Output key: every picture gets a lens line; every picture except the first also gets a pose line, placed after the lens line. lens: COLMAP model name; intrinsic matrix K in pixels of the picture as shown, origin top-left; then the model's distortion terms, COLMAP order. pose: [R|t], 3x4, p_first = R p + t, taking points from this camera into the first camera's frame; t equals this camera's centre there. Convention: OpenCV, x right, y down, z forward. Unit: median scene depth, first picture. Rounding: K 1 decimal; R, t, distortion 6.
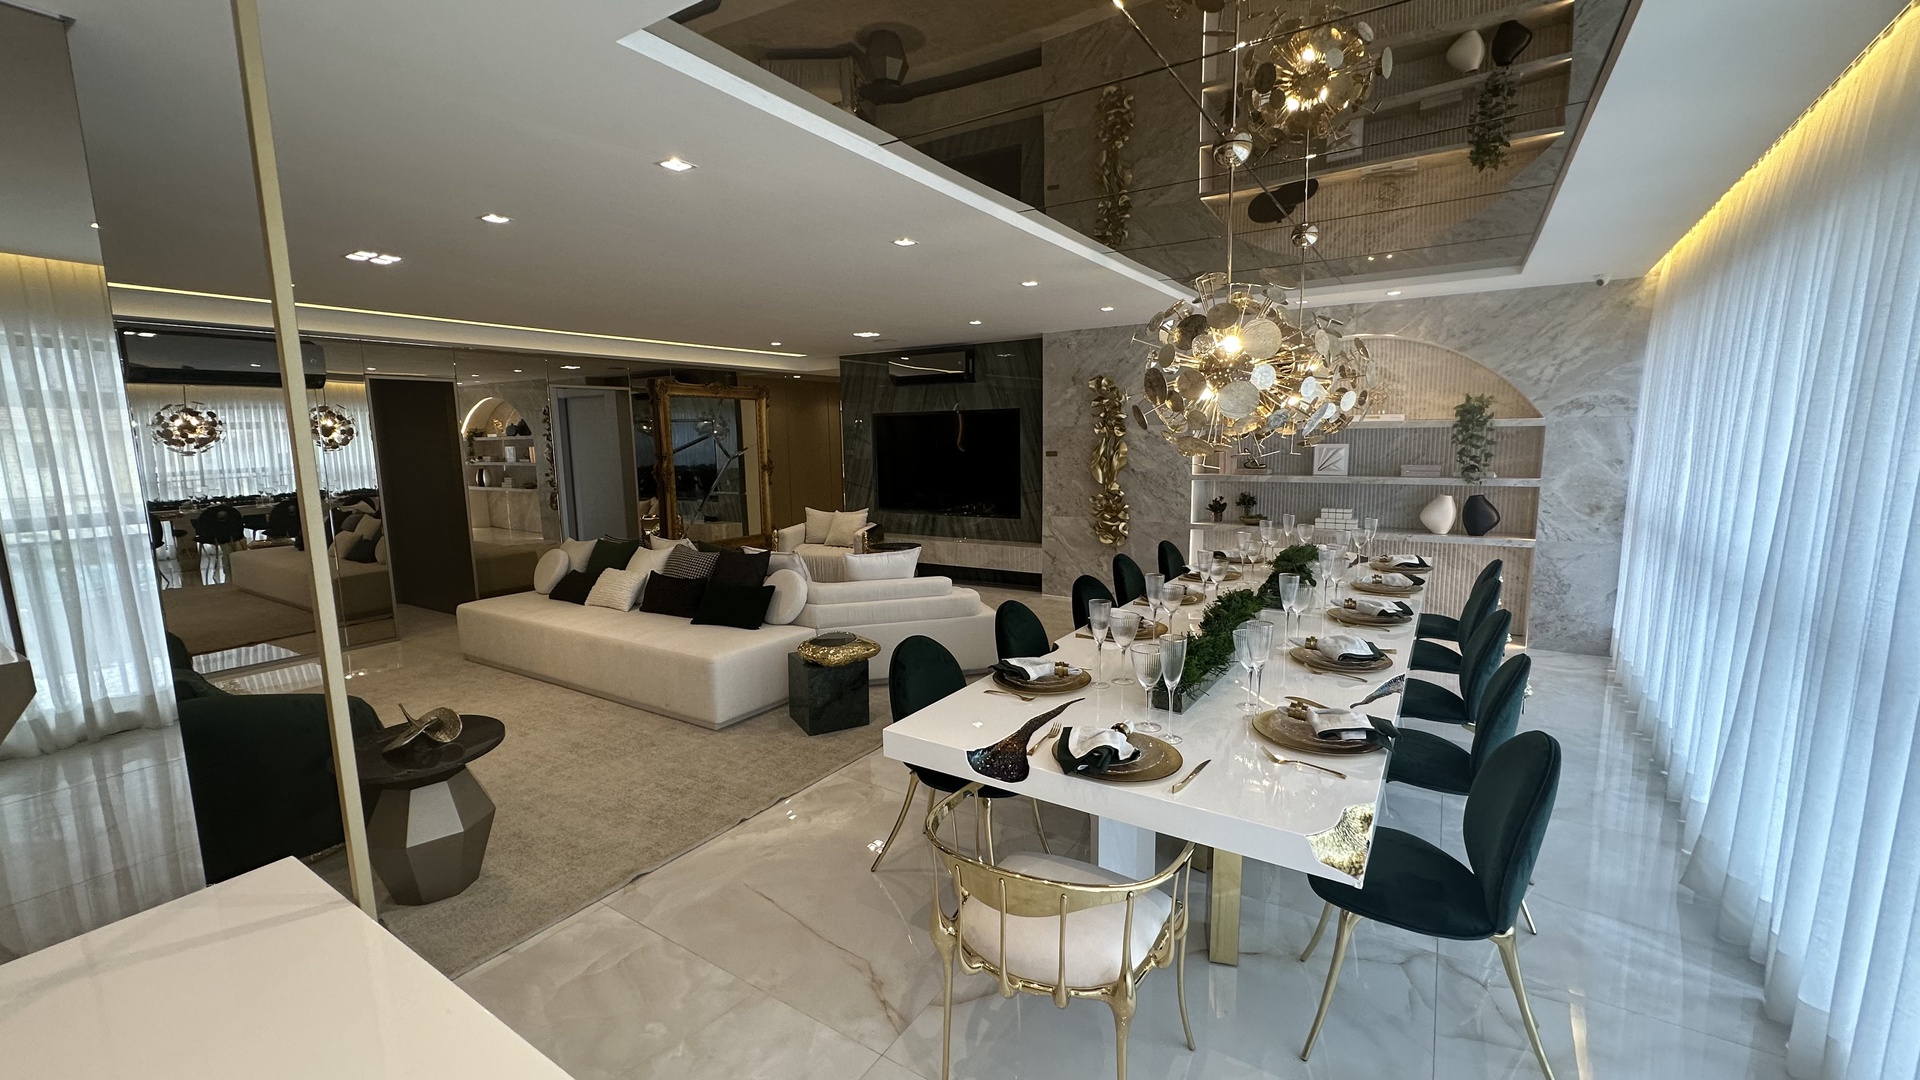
lens RADIAL K [[766.7, 0, 960.0], [0, 766.7, 540.0], [0, 0, 1]] dist [0.002307, 0.000320]
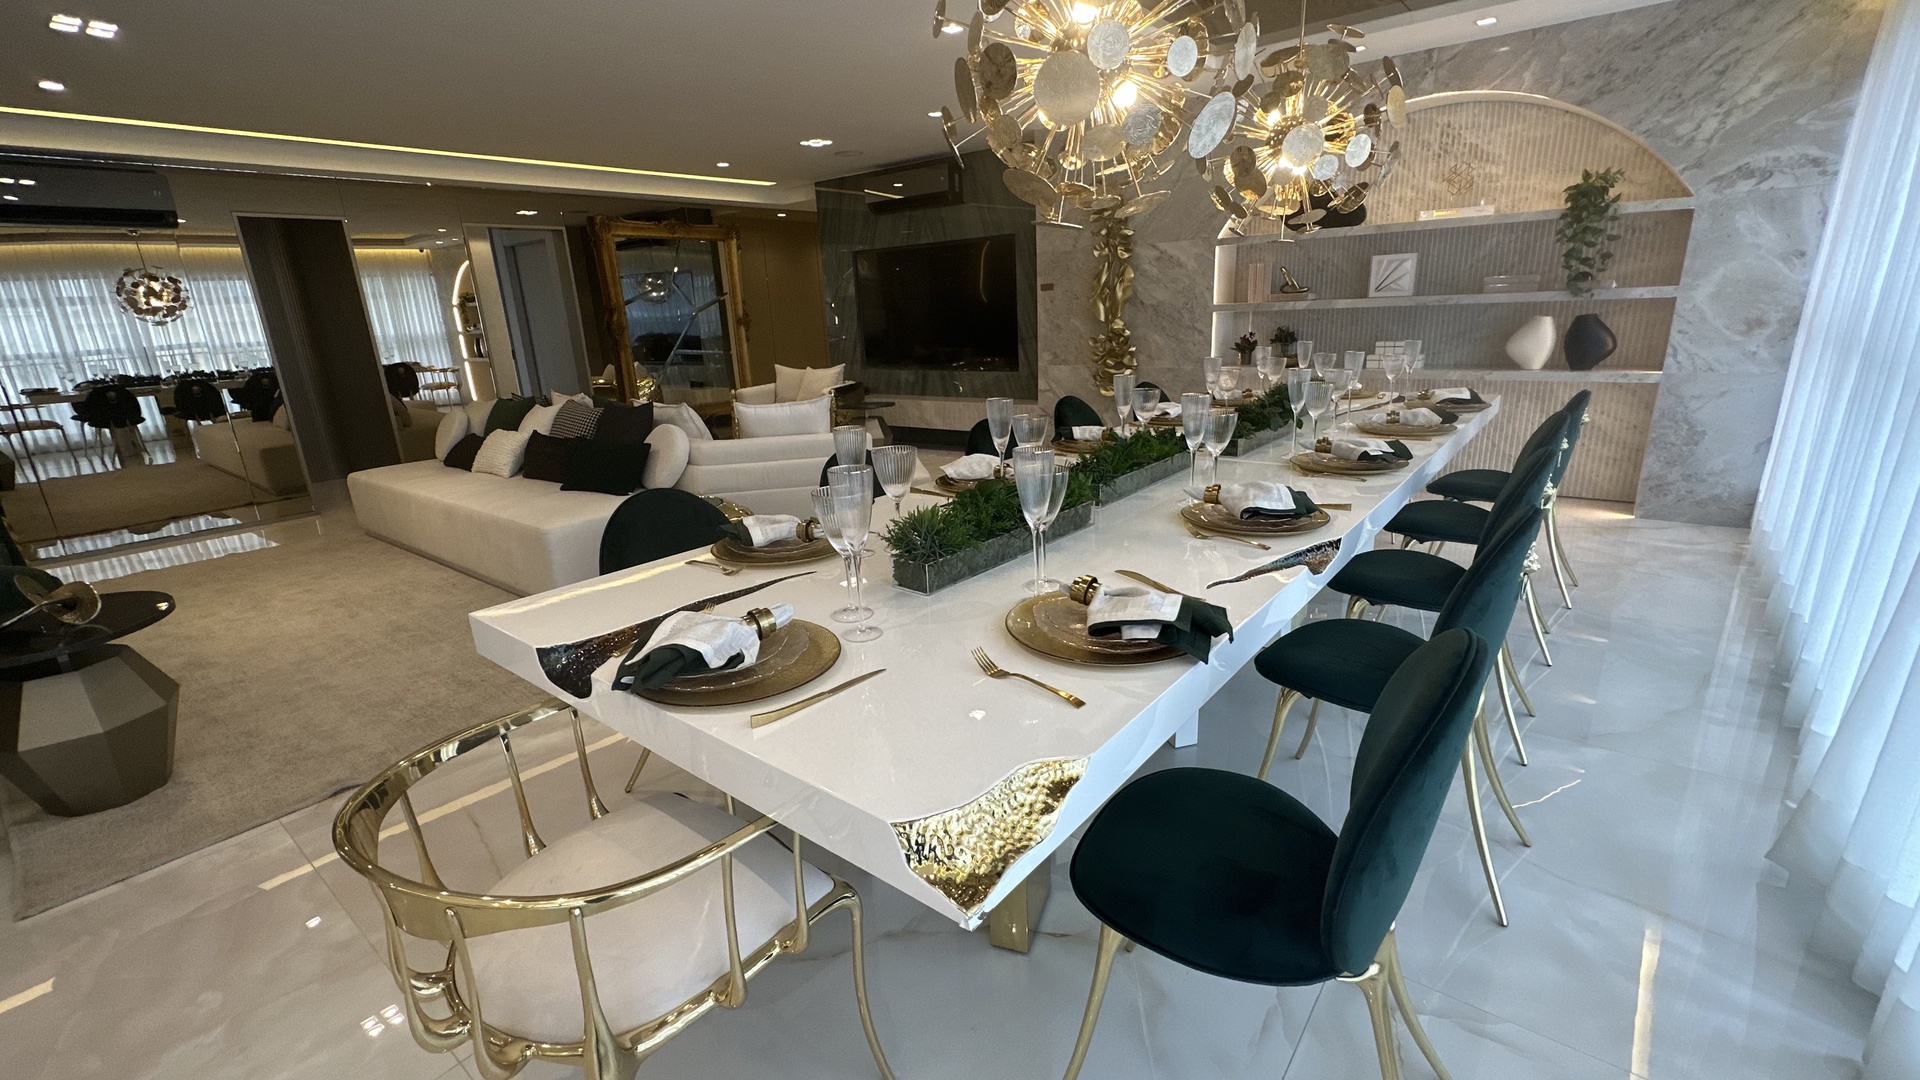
lens RADIAL K [[803.5, 0, 959.1], [0, 803.5, 541.7], [0, 0, 1]] dist [0.000505, -0.000988]
pose [[0.994270, 0.000493, -0.106897, 0.162715], [0.015753, 0.988396, 0.151081, 0.034382], [0.105731, -0.151899, 0.982725, 0.147418]]
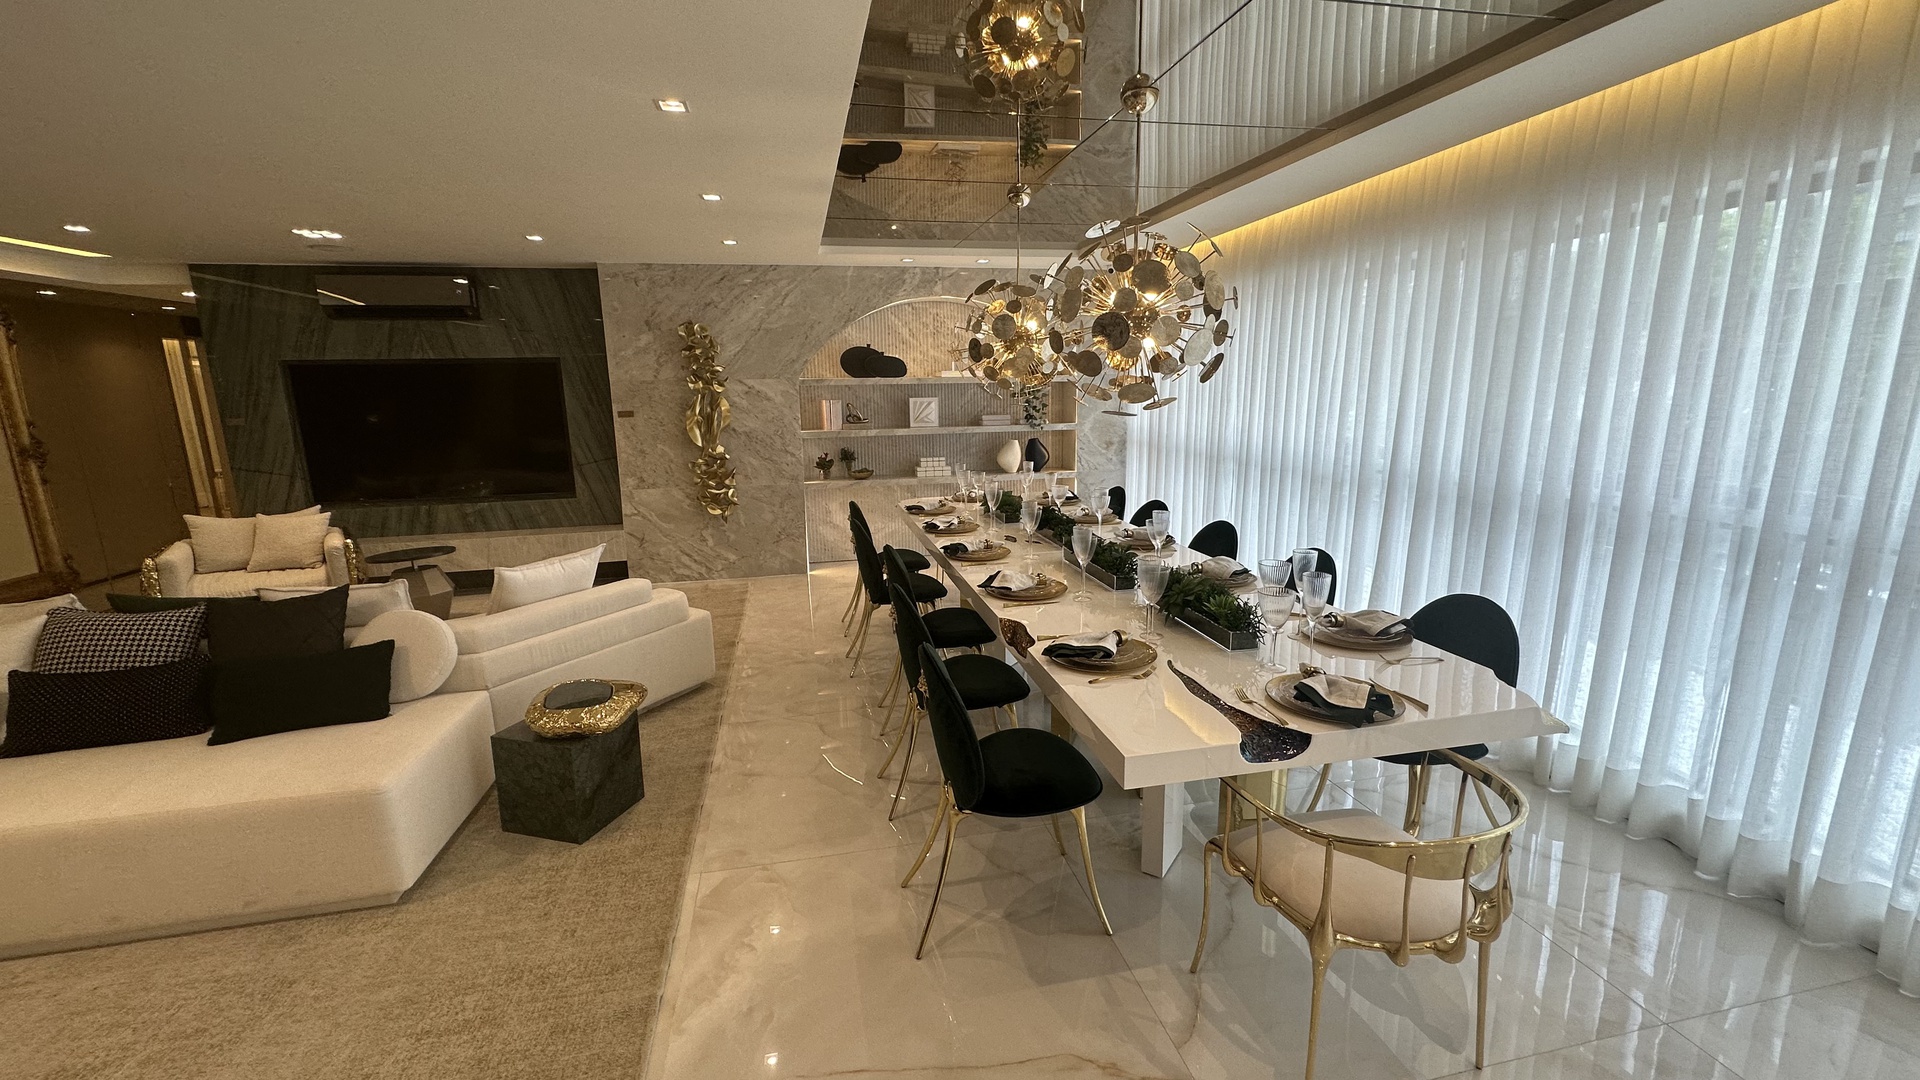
lens RADIAL K [[767.0, 0, 961.4], [0, 767.0, 541.6], [0, 0, 1]] dist [-0.000587, 0.000256]
pose [[0.707040, -0.139538, 0.693271, -0.296369], [0.102395, 0.990209, 0.094876, -0.025506], [-0.699722, 0.003906, 0.714405, 0.224287]]
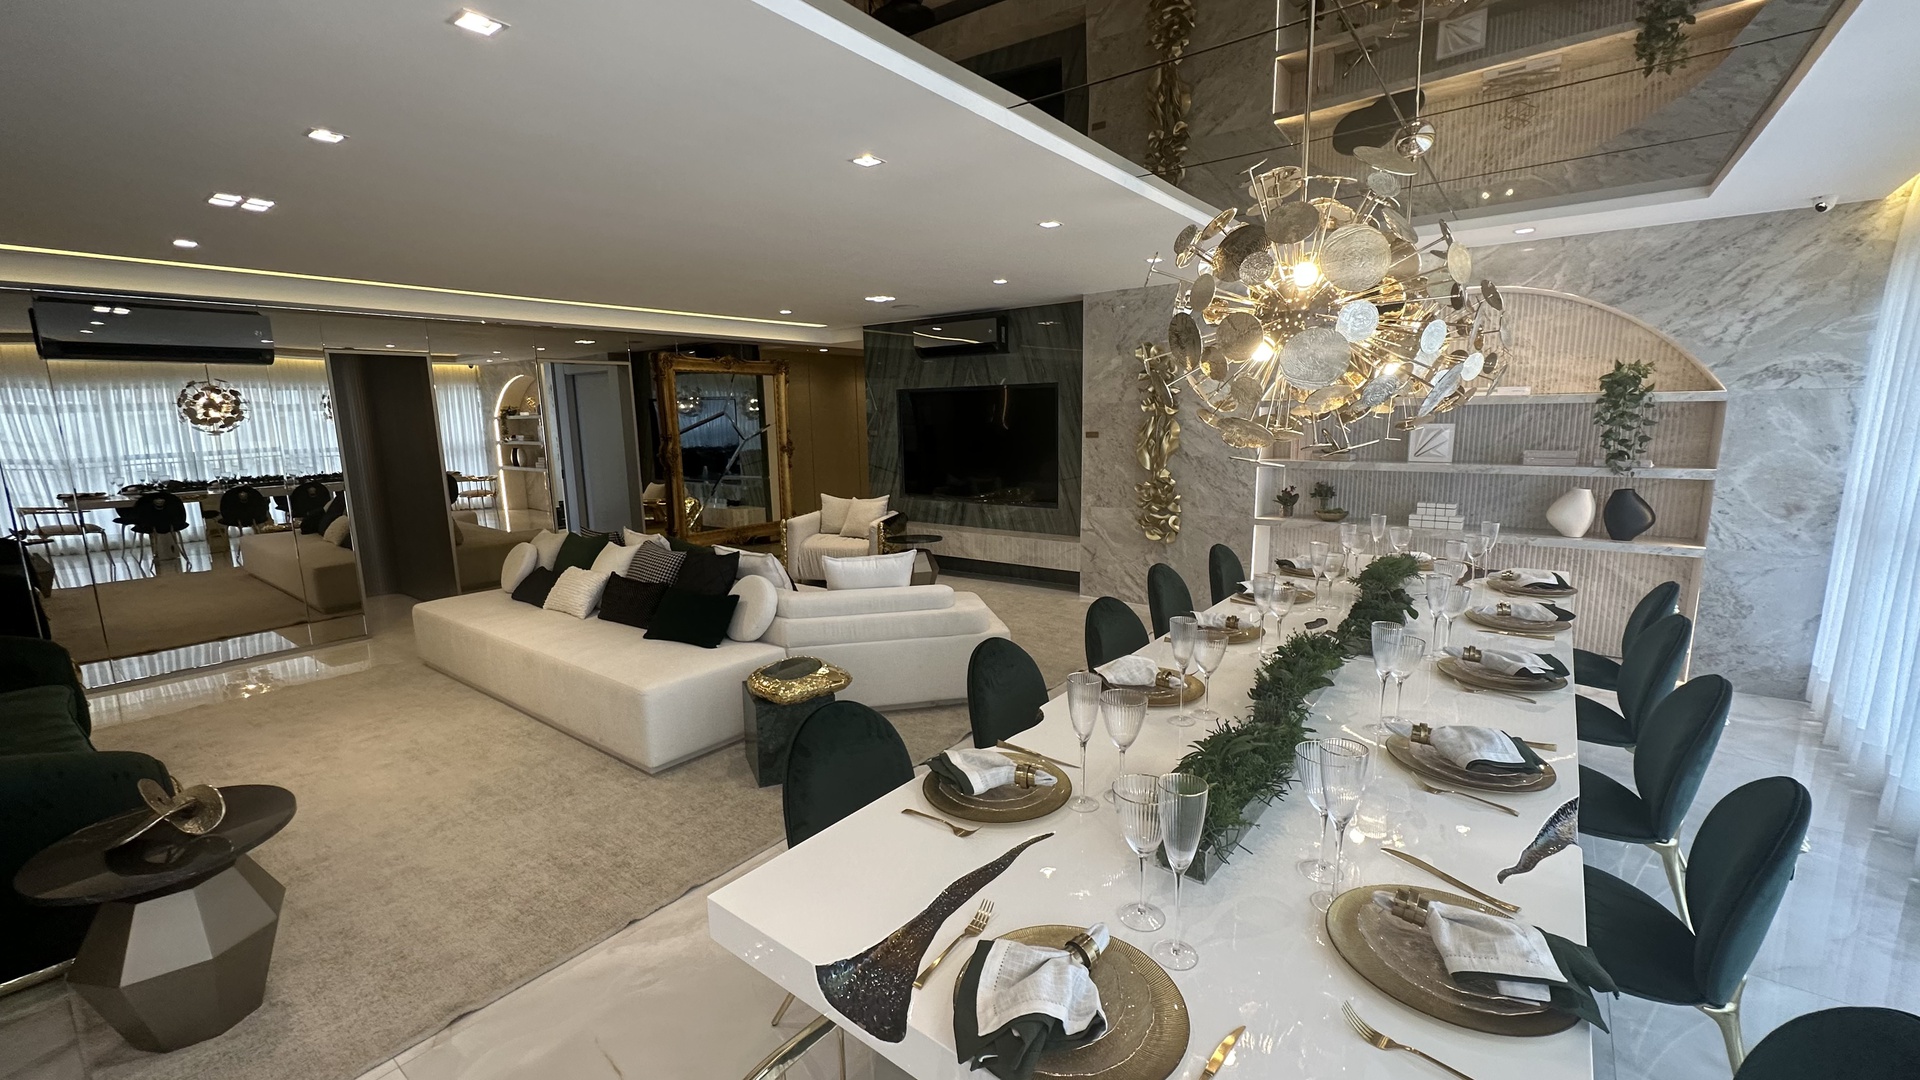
lens RADIAL K [[767.0, 0, 961.4], [0, 767.0, 541.6], [0, 0, 1]] dist [-0.000587, 0.000256]
pose [[0.996599, 0.011713, -0.081573, 0.061196], [-0.009168, 0.999462, 0.031503, -0.024545], [0.081898, -0.030648, 0.996169, 0.165862]]
